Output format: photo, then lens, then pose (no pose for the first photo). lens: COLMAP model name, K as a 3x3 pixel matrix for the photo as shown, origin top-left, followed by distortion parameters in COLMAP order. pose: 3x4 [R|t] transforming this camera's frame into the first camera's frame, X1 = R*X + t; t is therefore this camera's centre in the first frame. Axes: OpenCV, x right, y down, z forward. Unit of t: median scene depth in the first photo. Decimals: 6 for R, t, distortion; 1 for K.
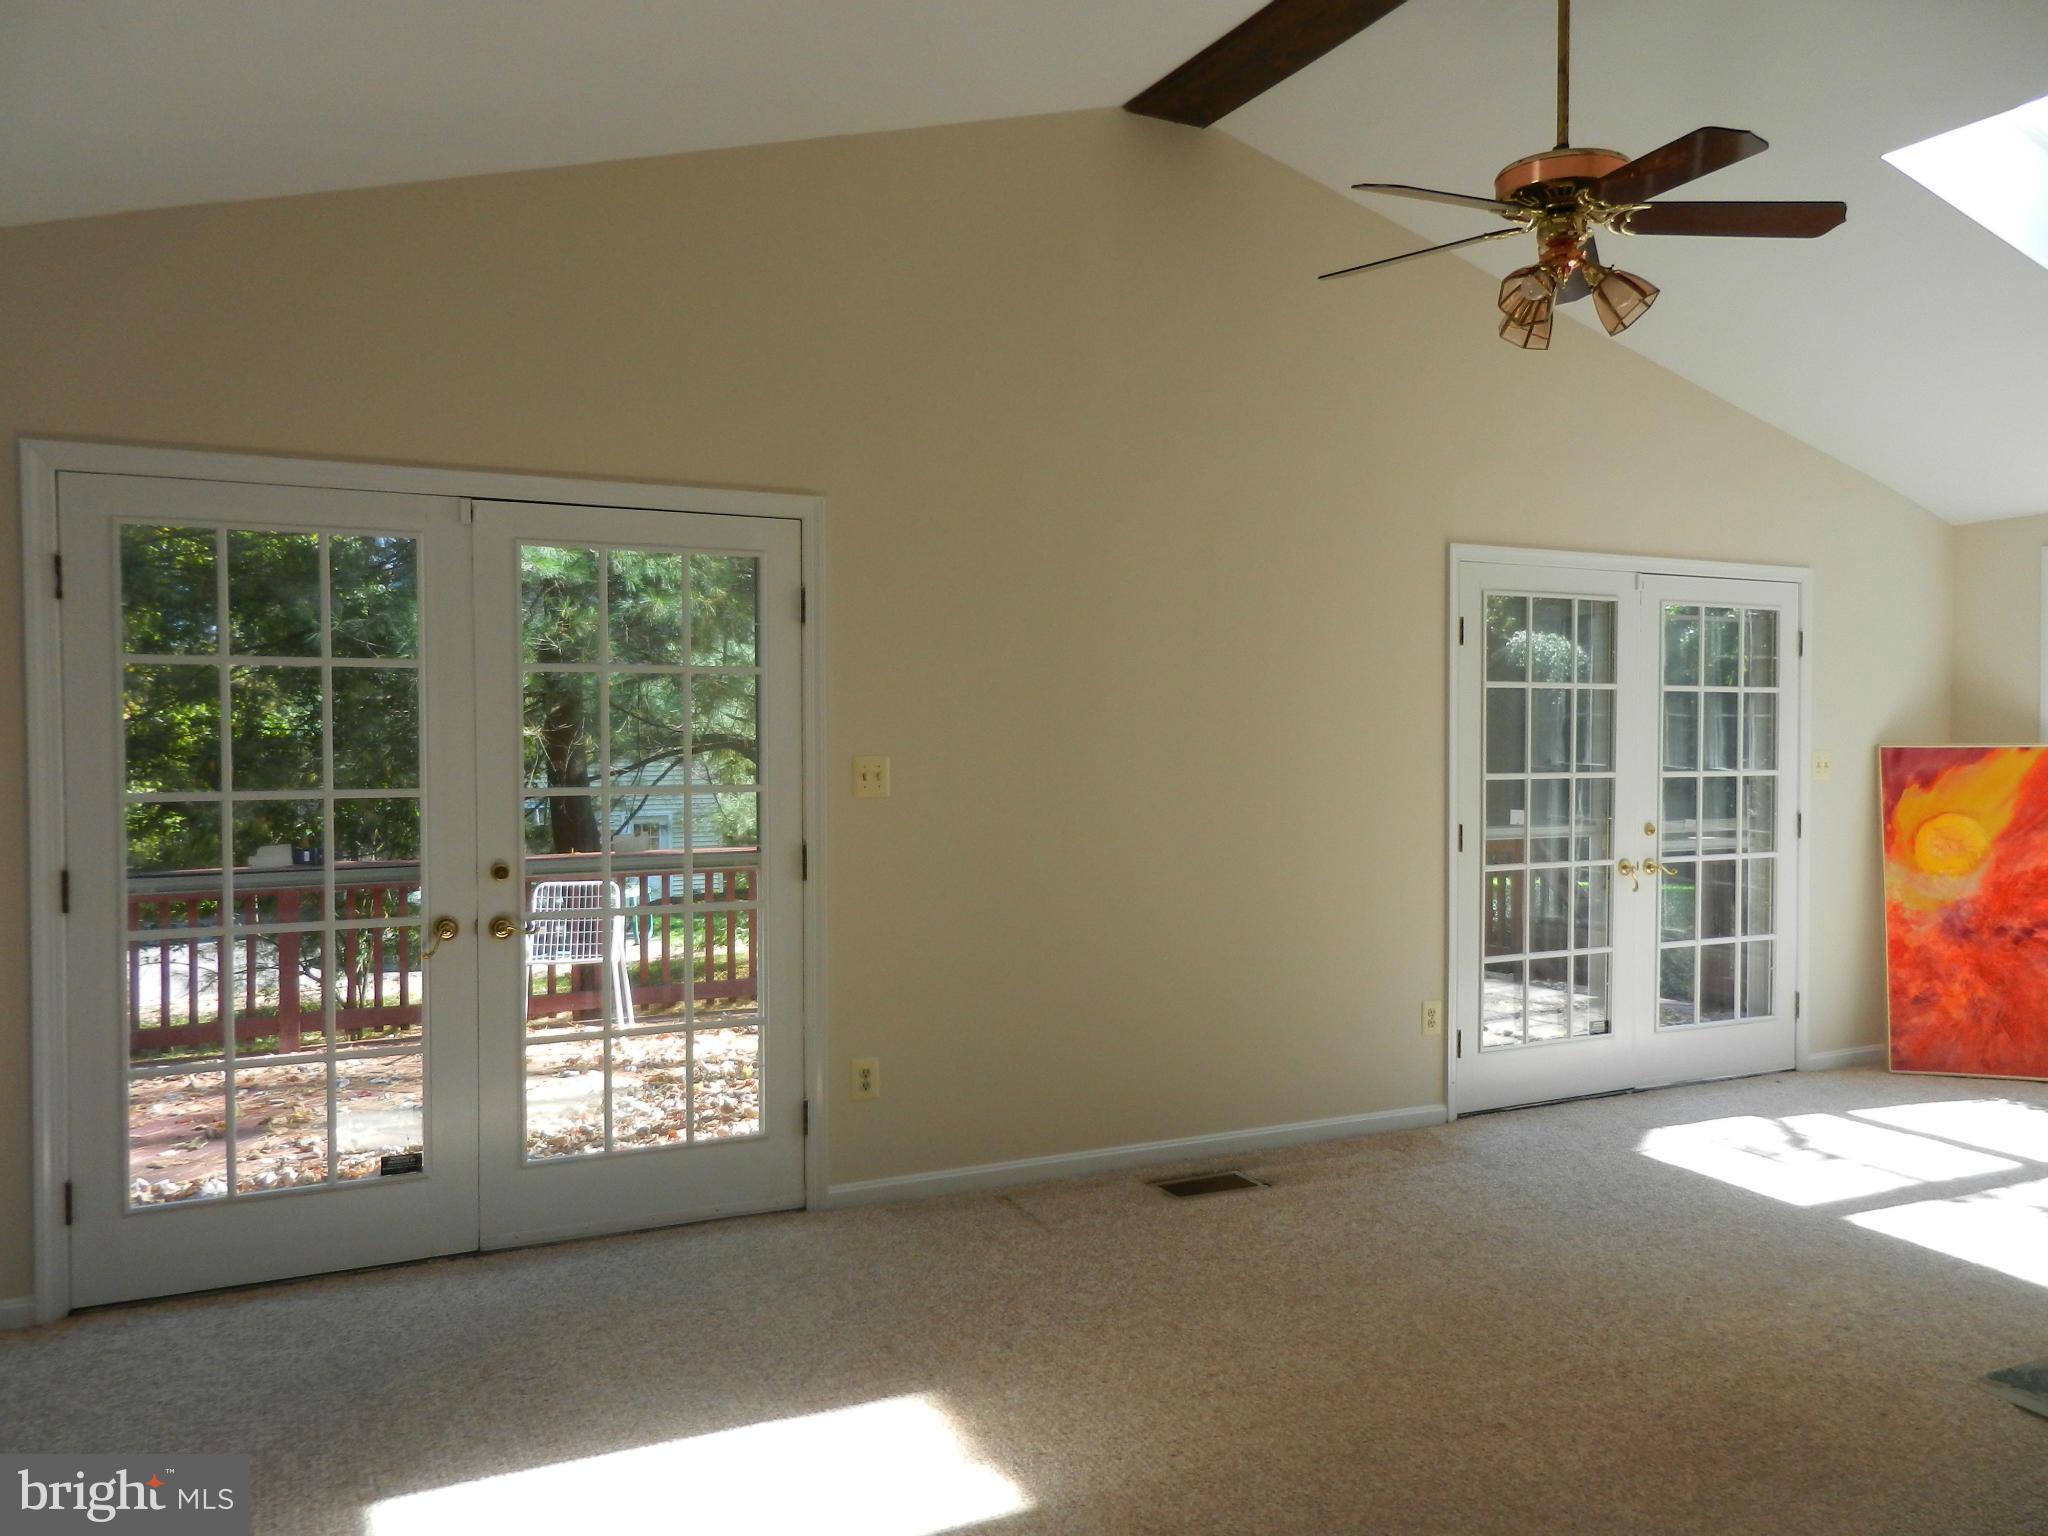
lens RADIAL K [[1534.0, 0, 1016.0], [0, 1534.0, 767.4], [0, 0, 1]] dist [0.013651, -0.001243]
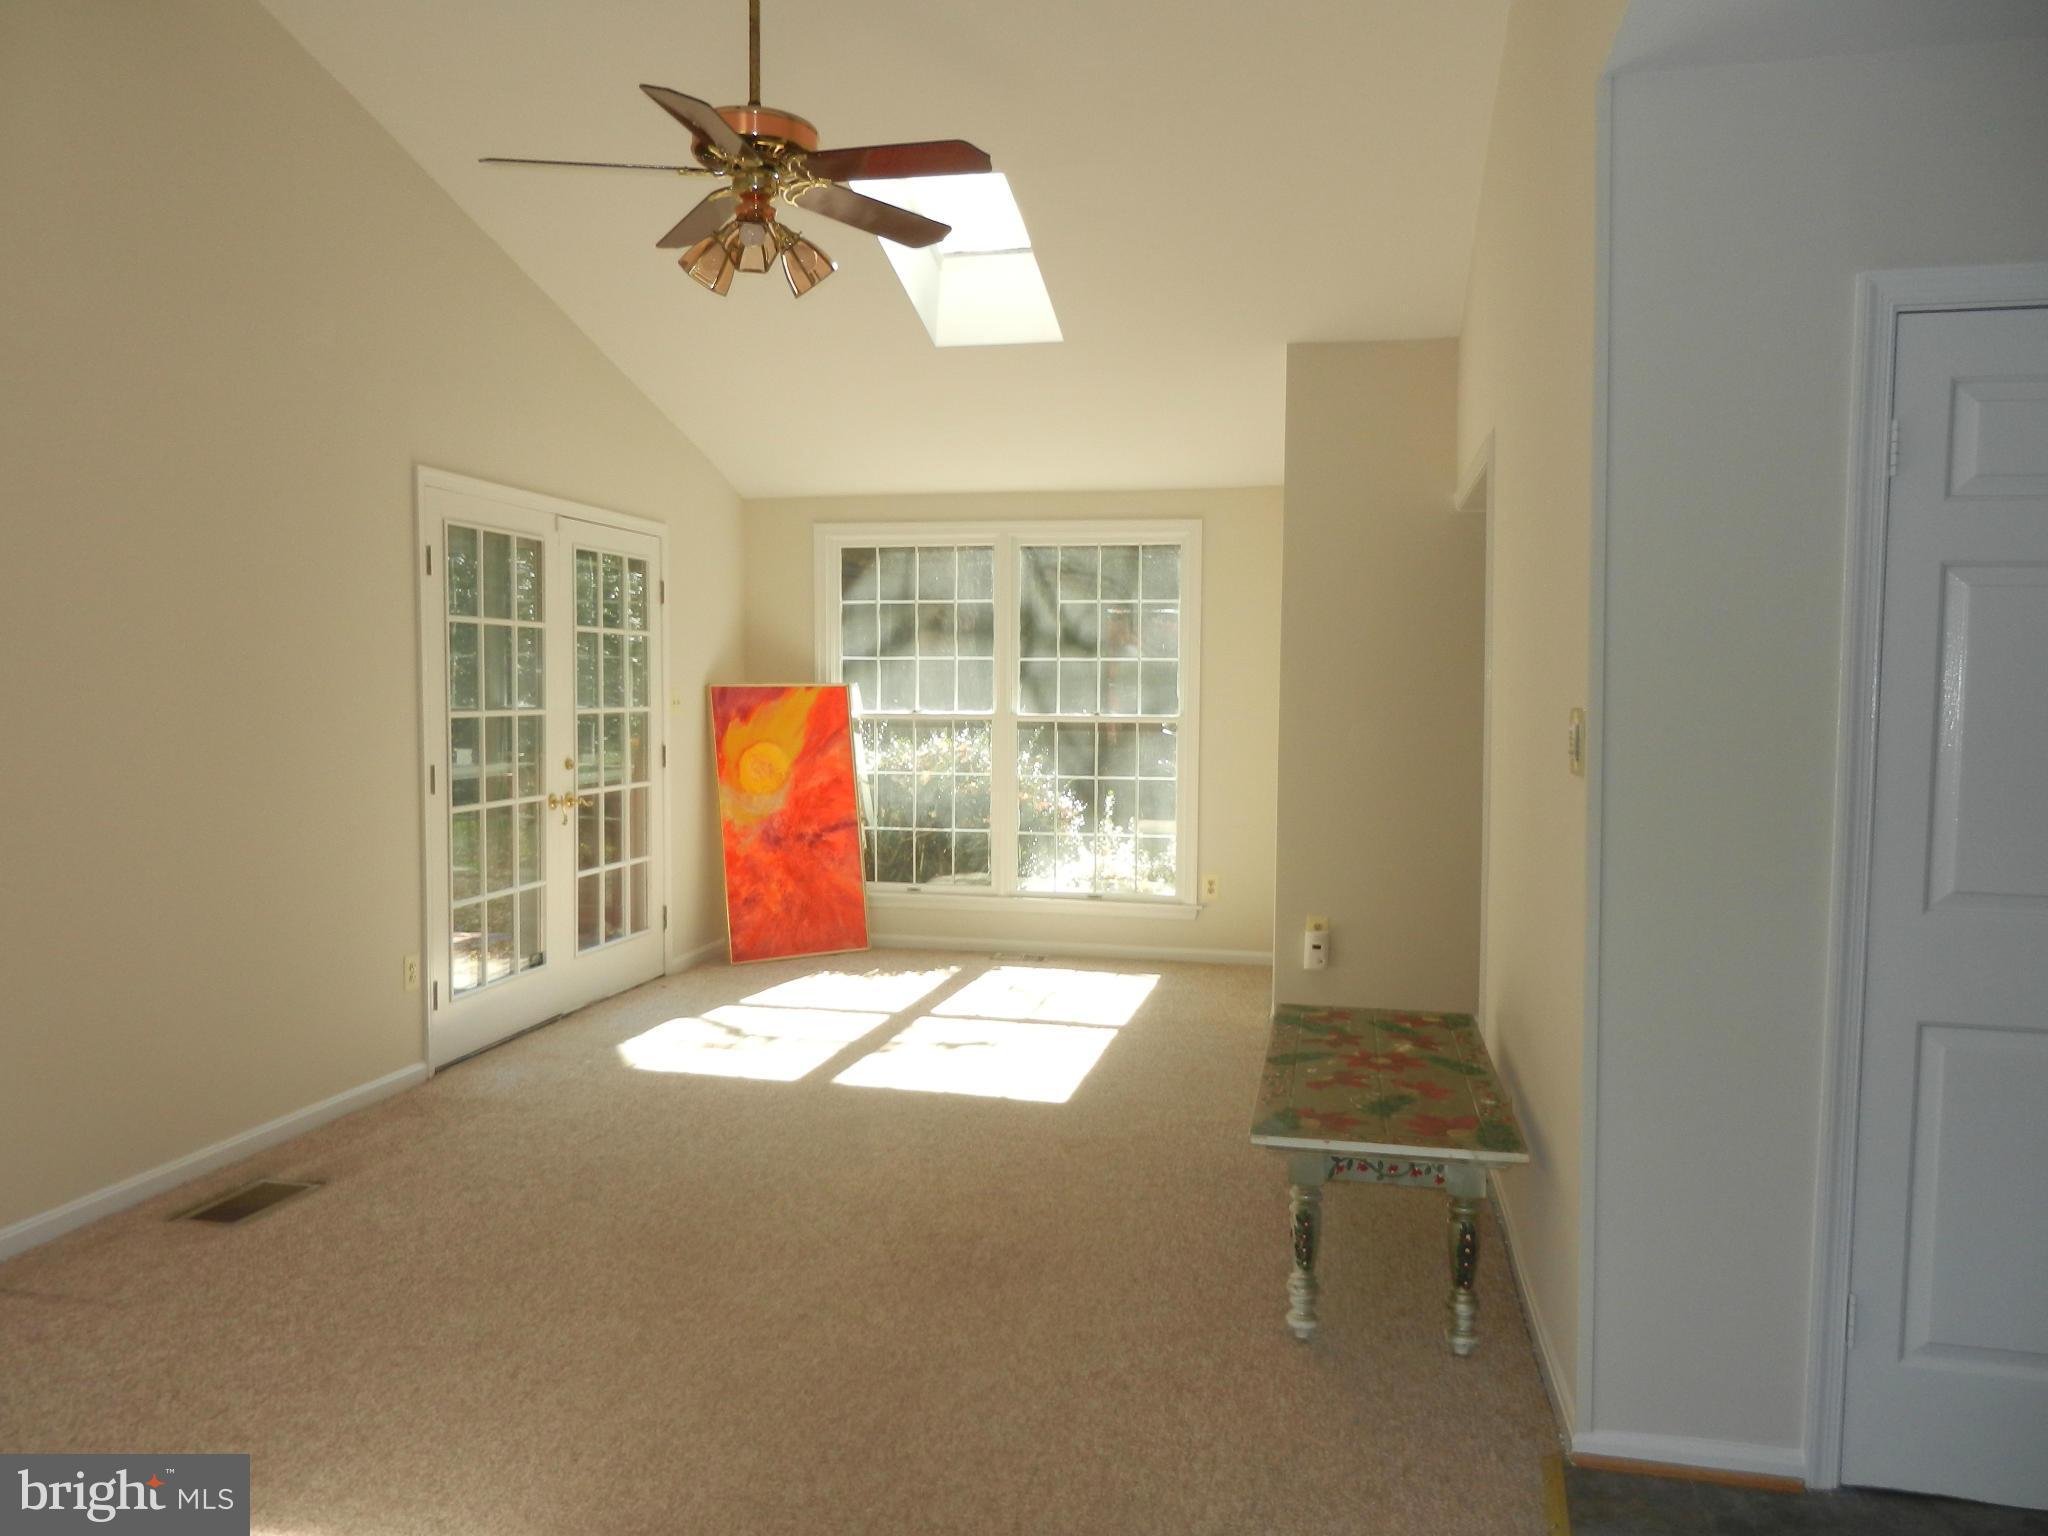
lens RADIAL K [[1534.0, 0, 1016.0], [0, 1534.0, 767.4], [0, 0, 1]] dist [0.013651, -0.001243]
pose [[0.616312, -0.039226, 0.786524, -0.219825], [0.011134, 0.999093, 0.041103, 0.003221], [-0.787423, -0.016575, 0.616190, 0.124018]]
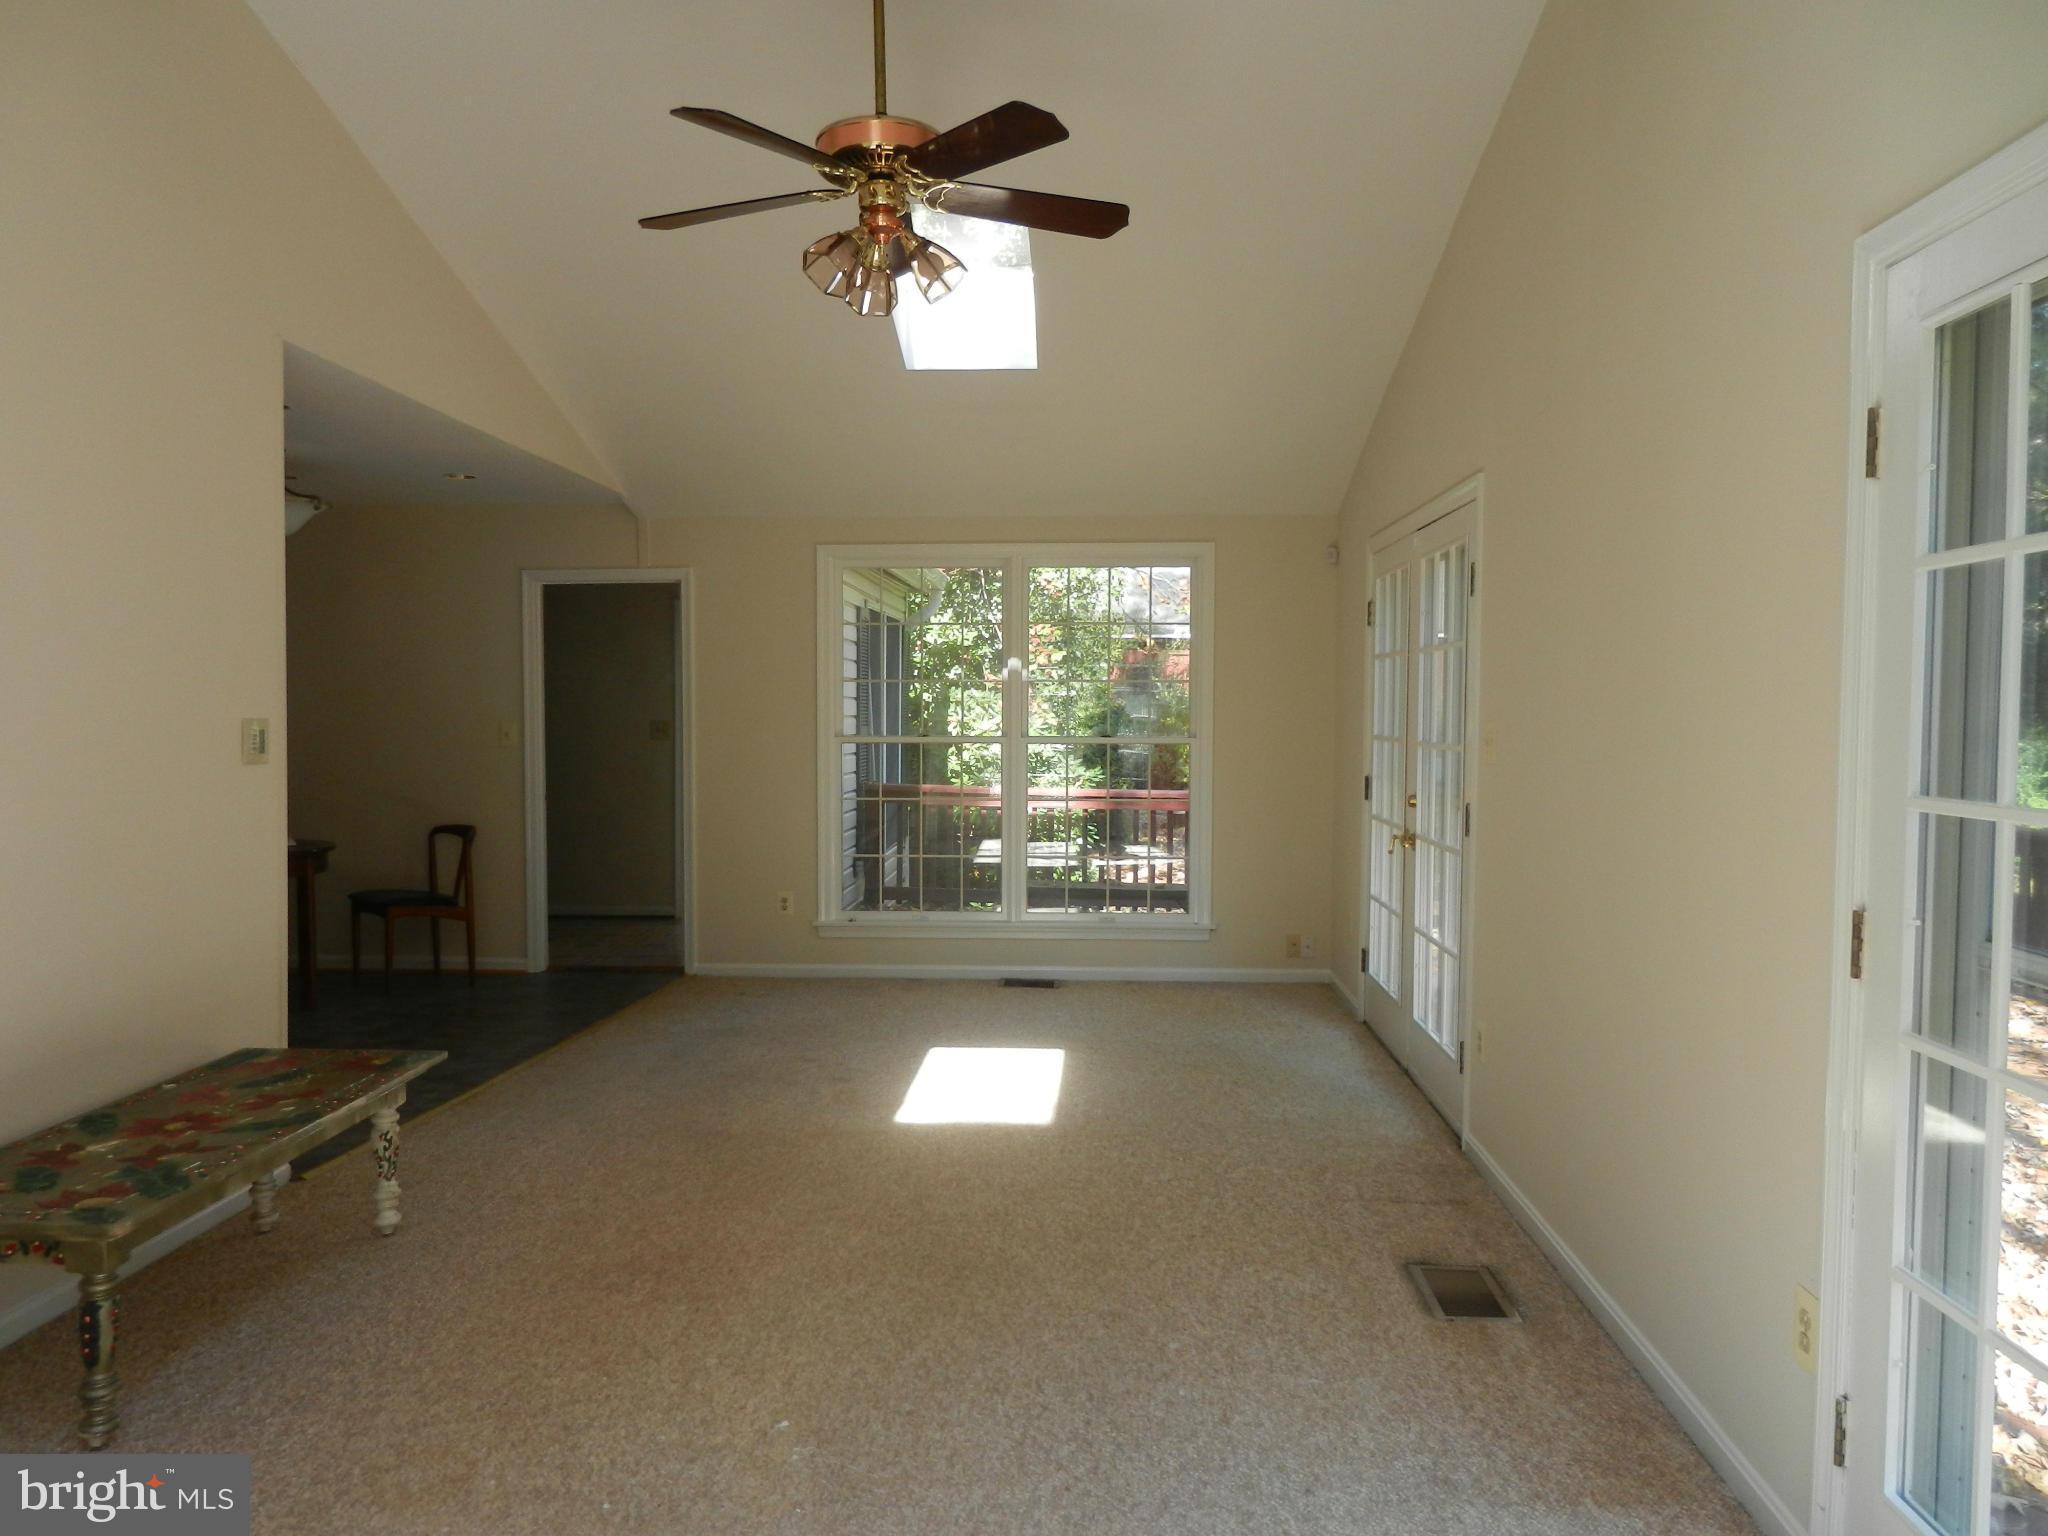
lens RADIAL K [[1477.7, 0, 1085.7], [0, 1477.7, 795.2], [0, 0, 1]] dist [0.006102, 0.000975]
pose [[-0.443009, 0.048605, -0.895199, 0.698954], [-0.031543, 0.997066, 0.069746, -0.018953], [0.895962, 0.059136, -0.440176, 0.925644]]
